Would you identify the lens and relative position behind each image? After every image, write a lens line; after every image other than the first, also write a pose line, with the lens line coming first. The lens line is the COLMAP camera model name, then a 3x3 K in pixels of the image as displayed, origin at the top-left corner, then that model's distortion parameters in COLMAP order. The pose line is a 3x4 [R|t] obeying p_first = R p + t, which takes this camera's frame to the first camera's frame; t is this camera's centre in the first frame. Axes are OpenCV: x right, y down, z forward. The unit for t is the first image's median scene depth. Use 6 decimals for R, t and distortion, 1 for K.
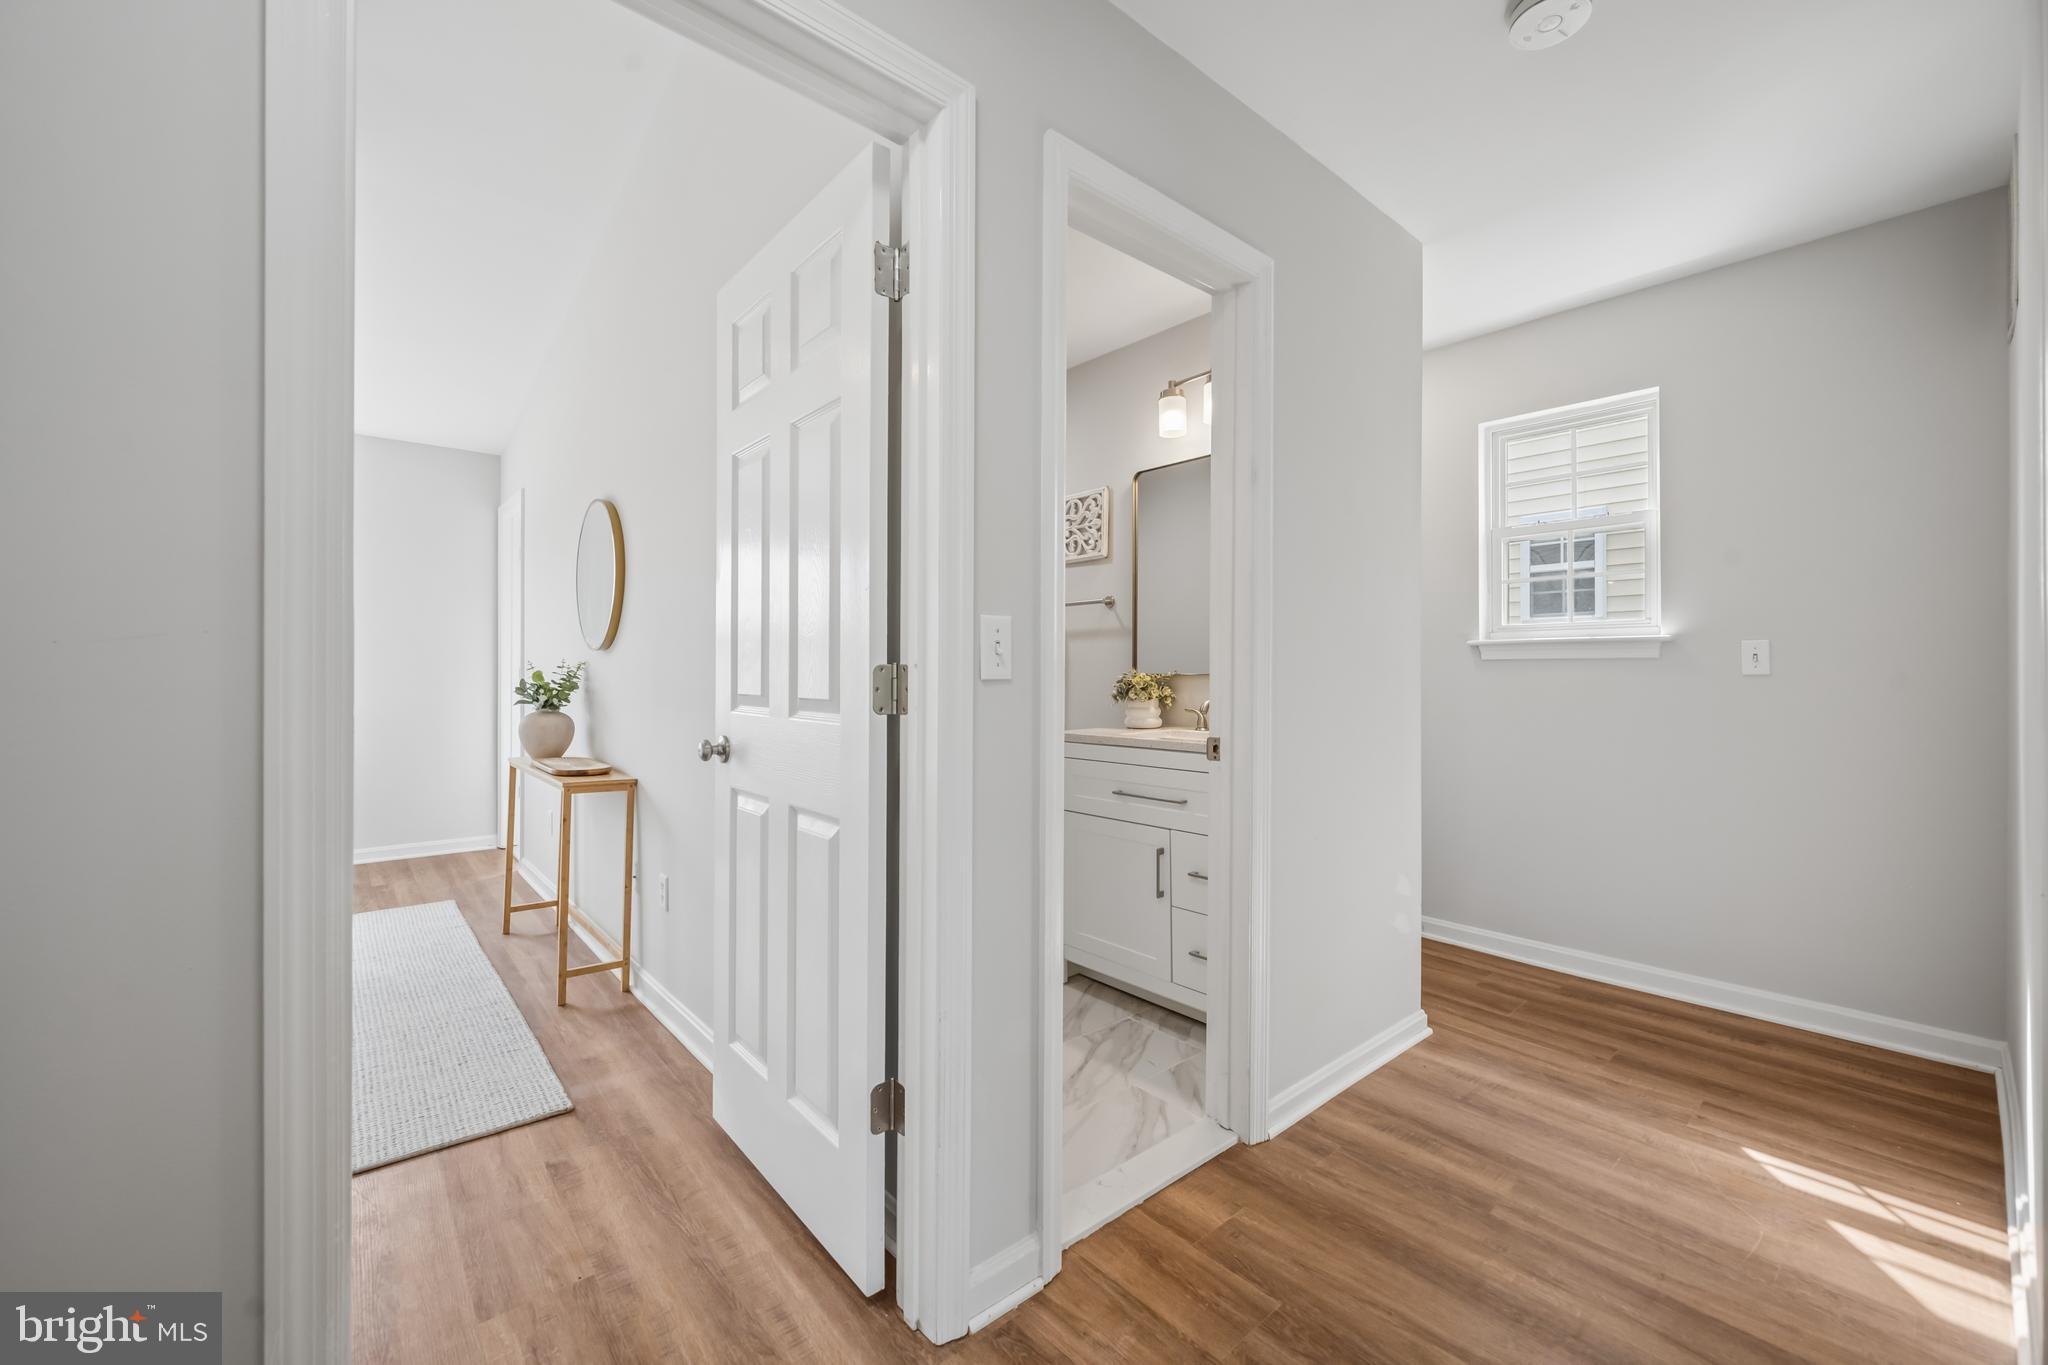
lens RADIAL K [[819.7, 0, 1022.8], [0, 819.7, 634.7], [0, 0, 1]] dist [-0.000738, 0.000012]
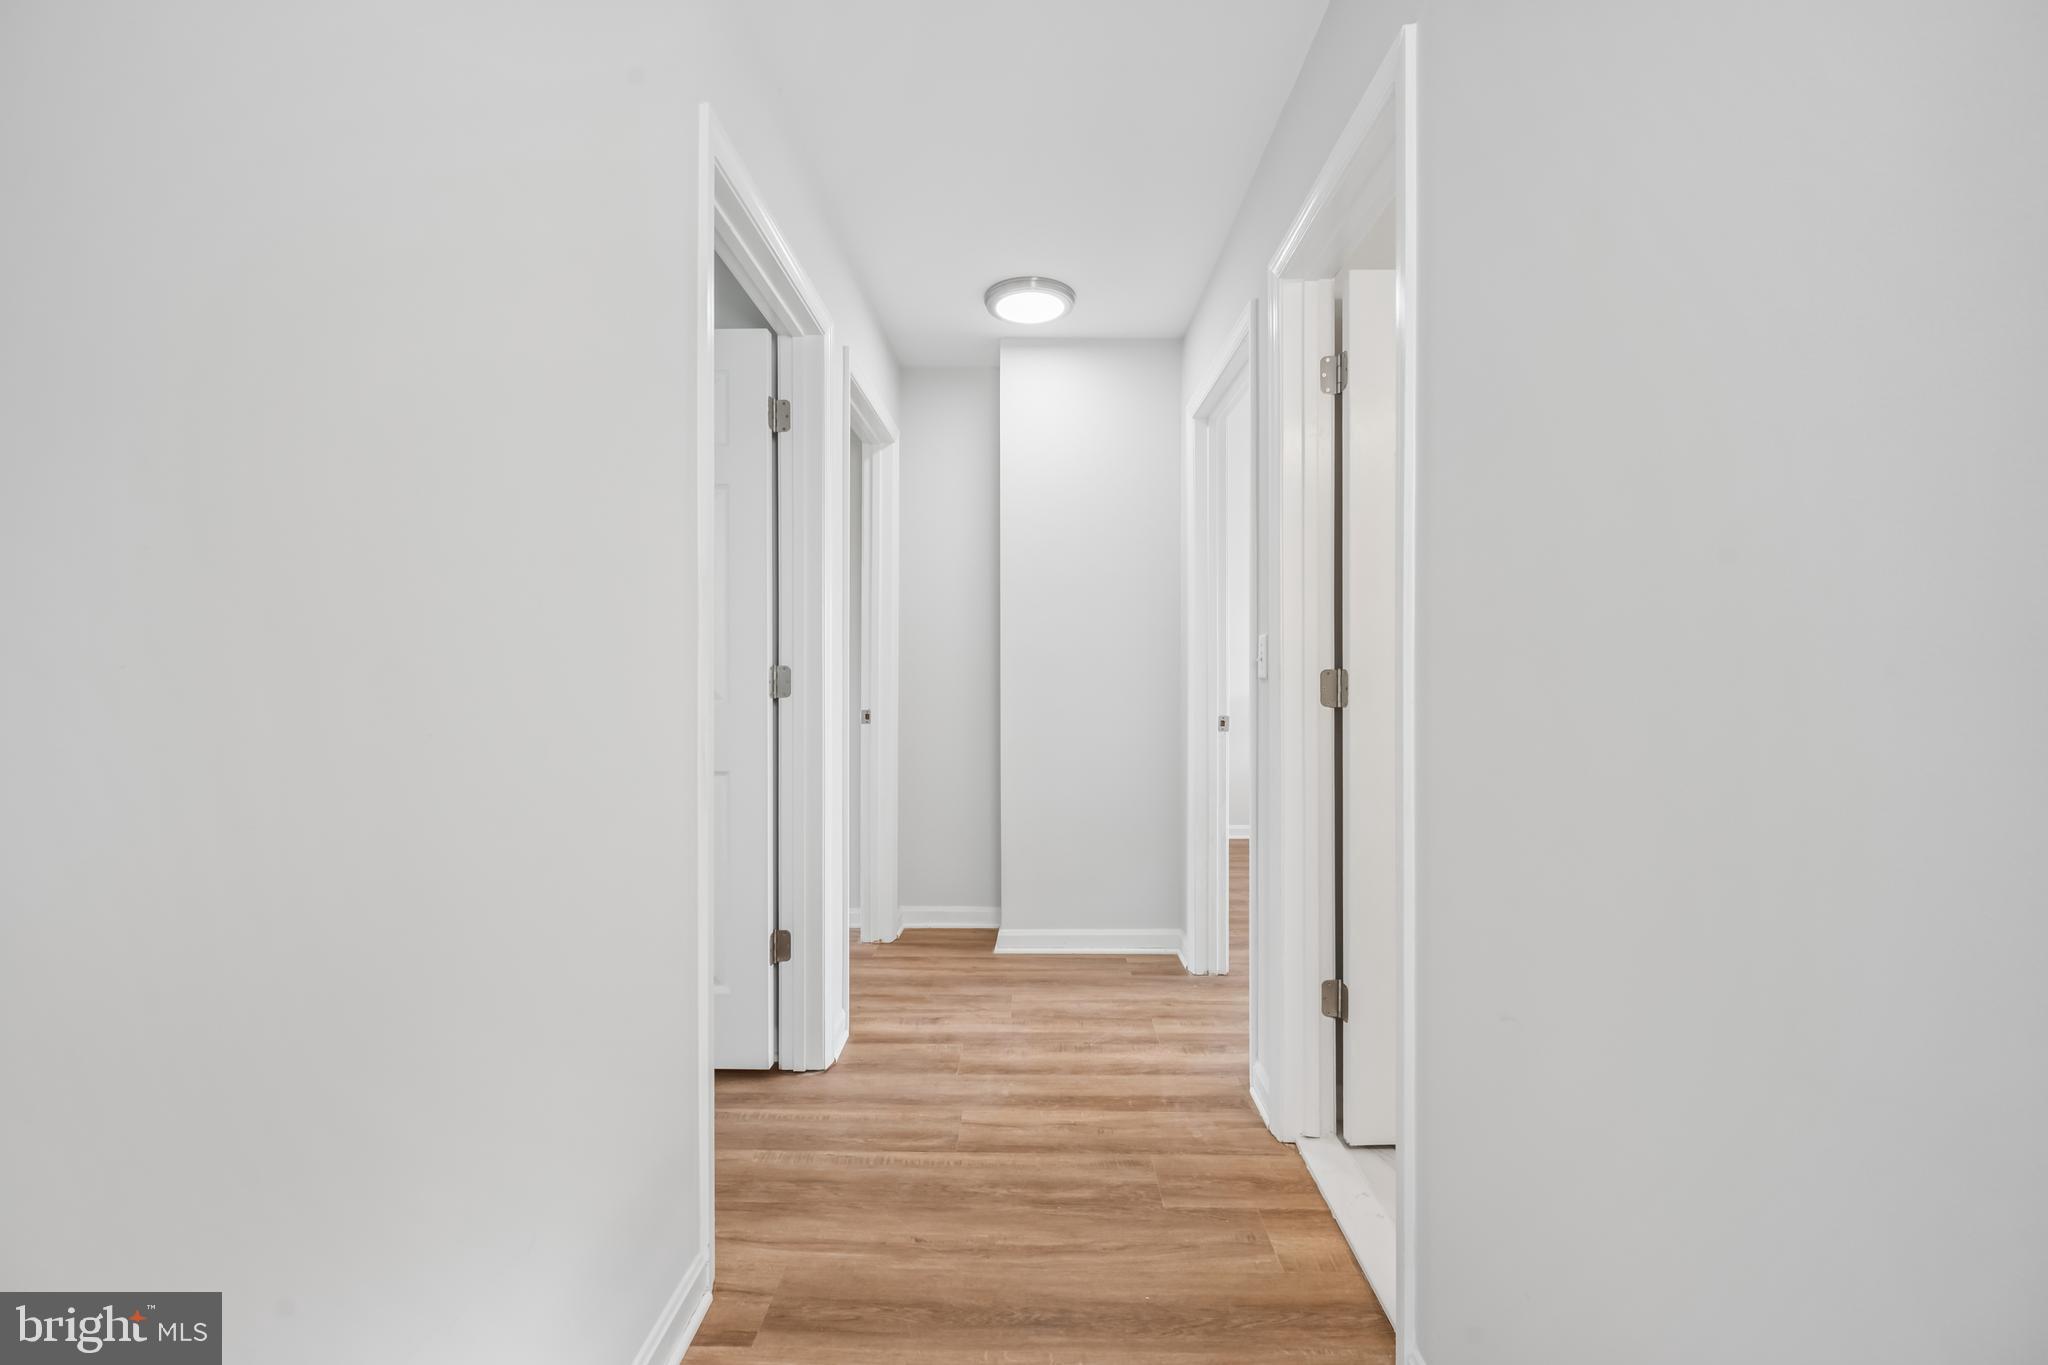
lens RADIAL K [[804.0, 0, 1028.1], [0, 804.0, 684.0], [0, 0, 1]] dist [-0.001597, 0.000176]
pose [[-0.665217, 0.004334, -0.746638, 1.237677], [0.037300, 0.998927, -0.027435, 0.080093], [0.745718, -0.046100, -0.664665, 1.568137]]
